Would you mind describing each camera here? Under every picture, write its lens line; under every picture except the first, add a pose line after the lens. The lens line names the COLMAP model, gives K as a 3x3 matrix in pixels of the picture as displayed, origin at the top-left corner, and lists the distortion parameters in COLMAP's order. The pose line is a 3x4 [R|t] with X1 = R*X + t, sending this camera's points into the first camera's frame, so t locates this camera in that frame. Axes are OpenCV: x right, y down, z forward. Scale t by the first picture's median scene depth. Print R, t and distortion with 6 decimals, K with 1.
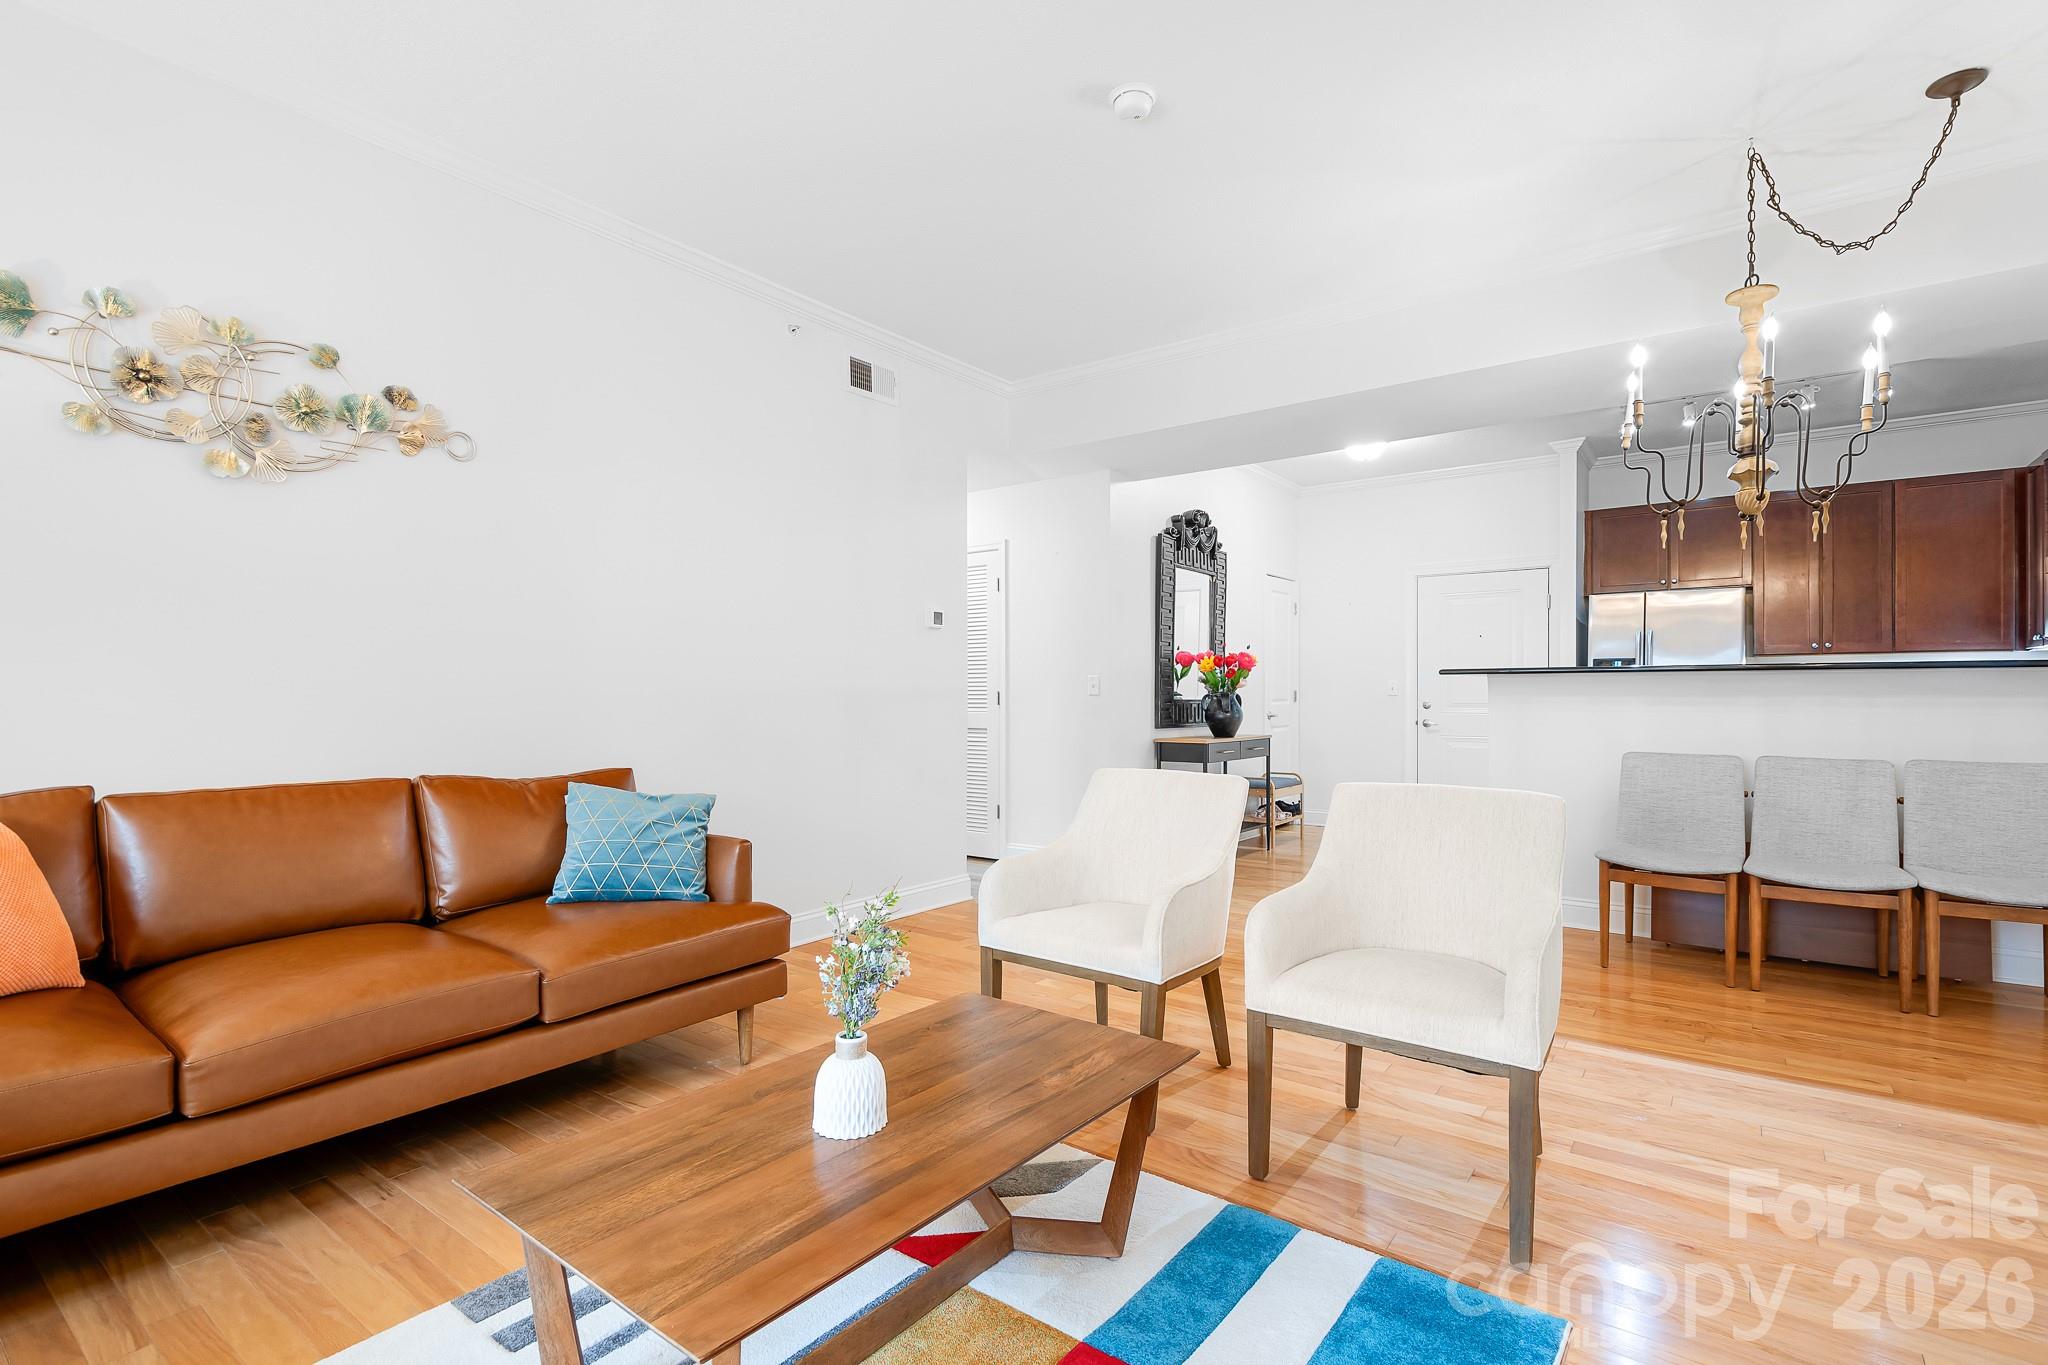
lens RADIAL K [[975.0, 0, 1020.3], [0, 975.0, 665.5], [0, 0, 1]] dist [0.002844, 0.000278]
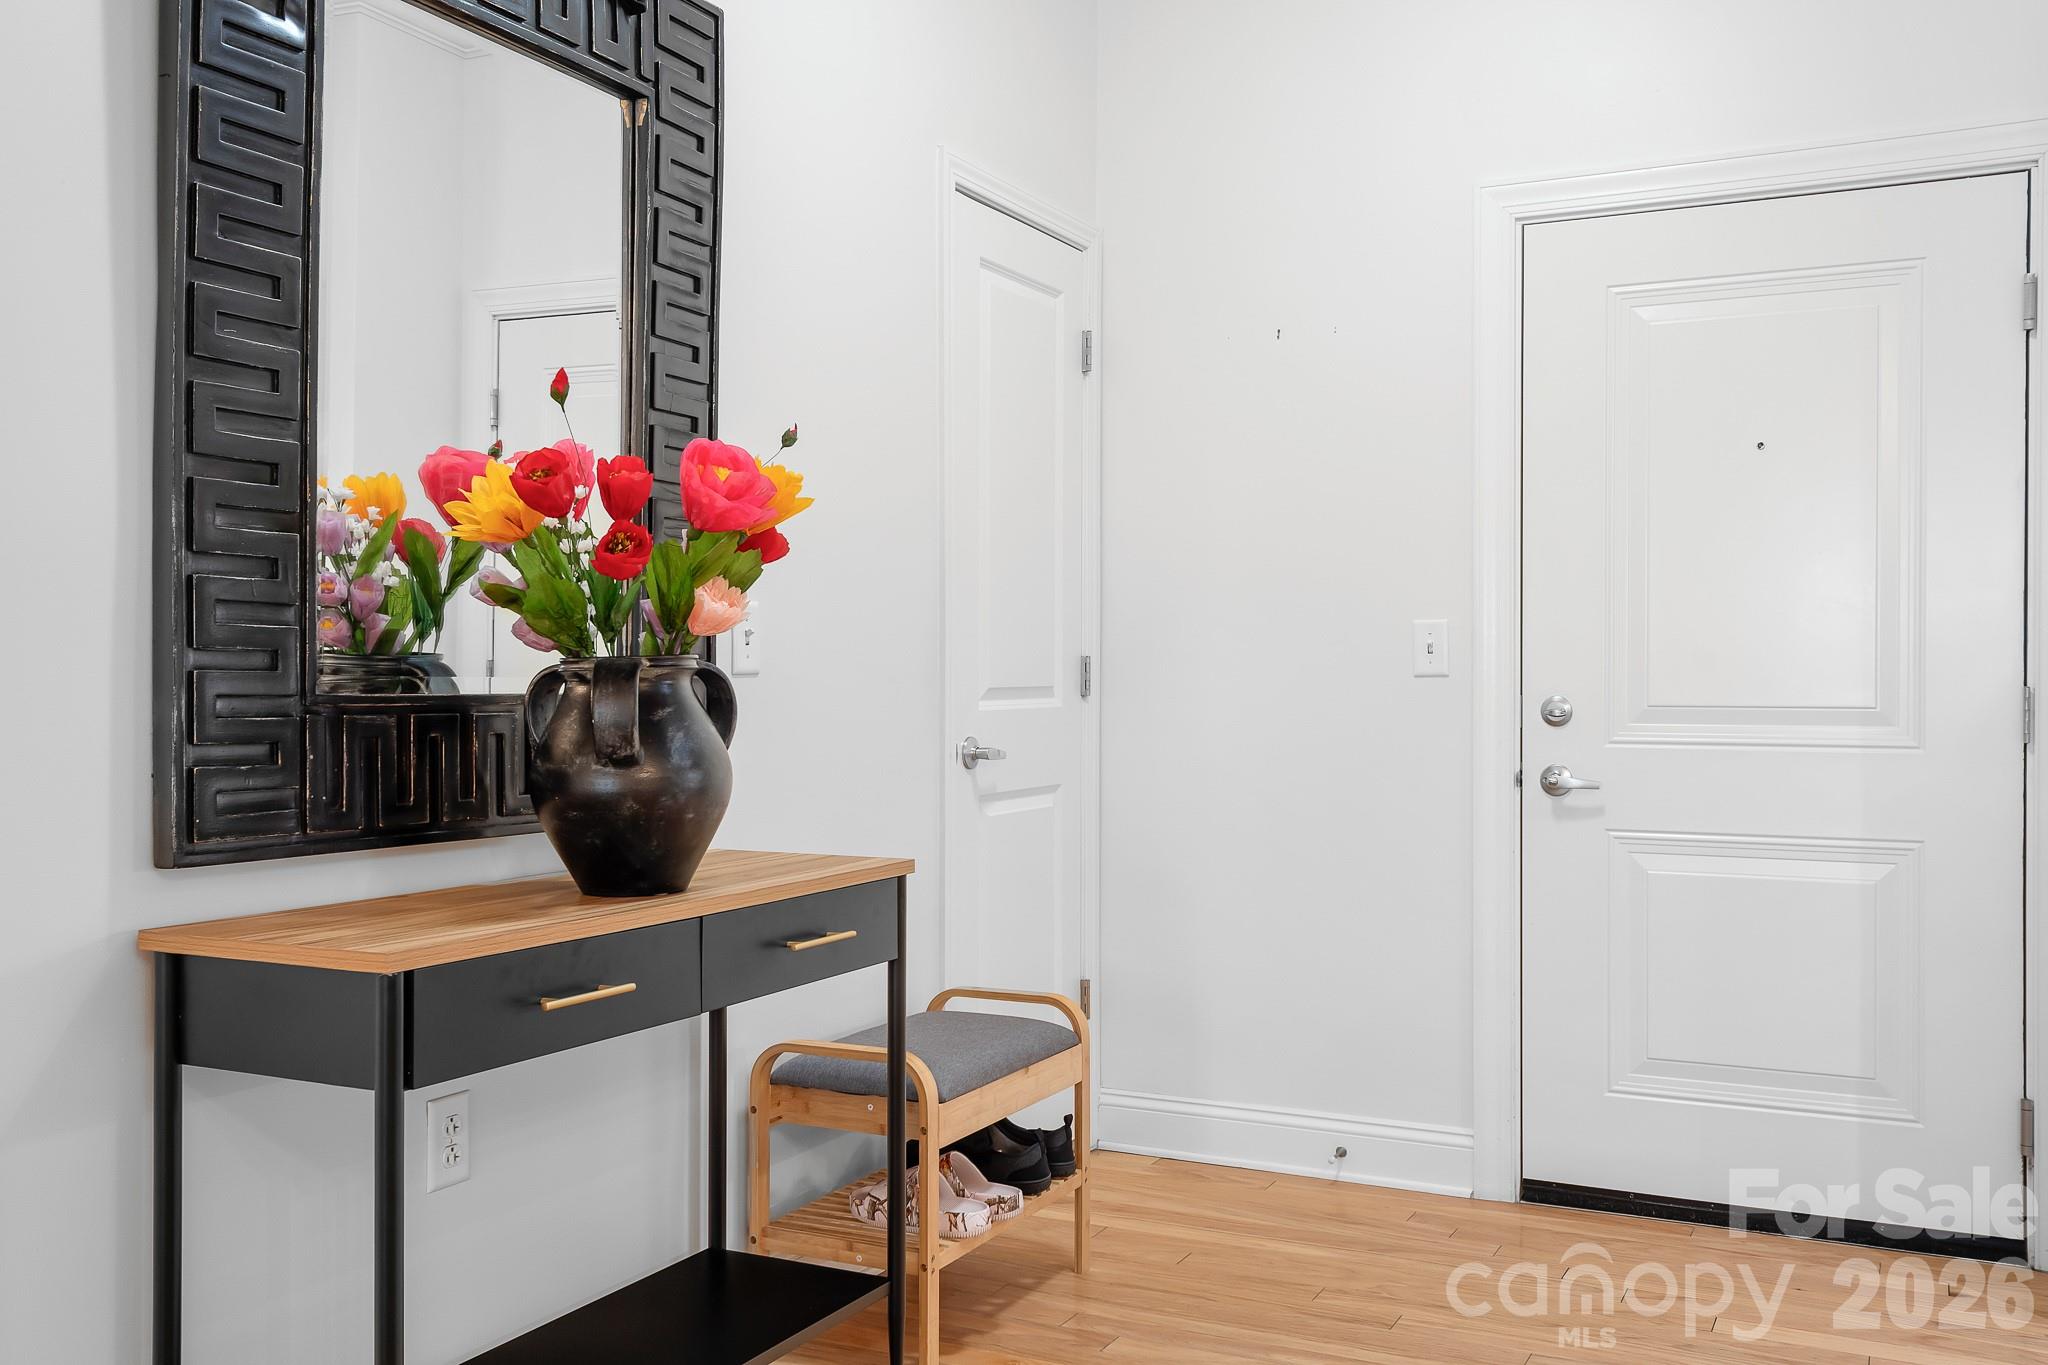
lens RADIAL K [[1807.2, 0, 1025.2], [0, 1807.2, 681.8], [0, 0, 1]] dist [0.001969, 0.000247]
pose [[0.984596, -0.000517, 0.174844, 0.210406], [-0.006007, 0.999305, 0.036781, 0.017449], [-0.174742, -0.037264, 0.983909, 0.599310]]
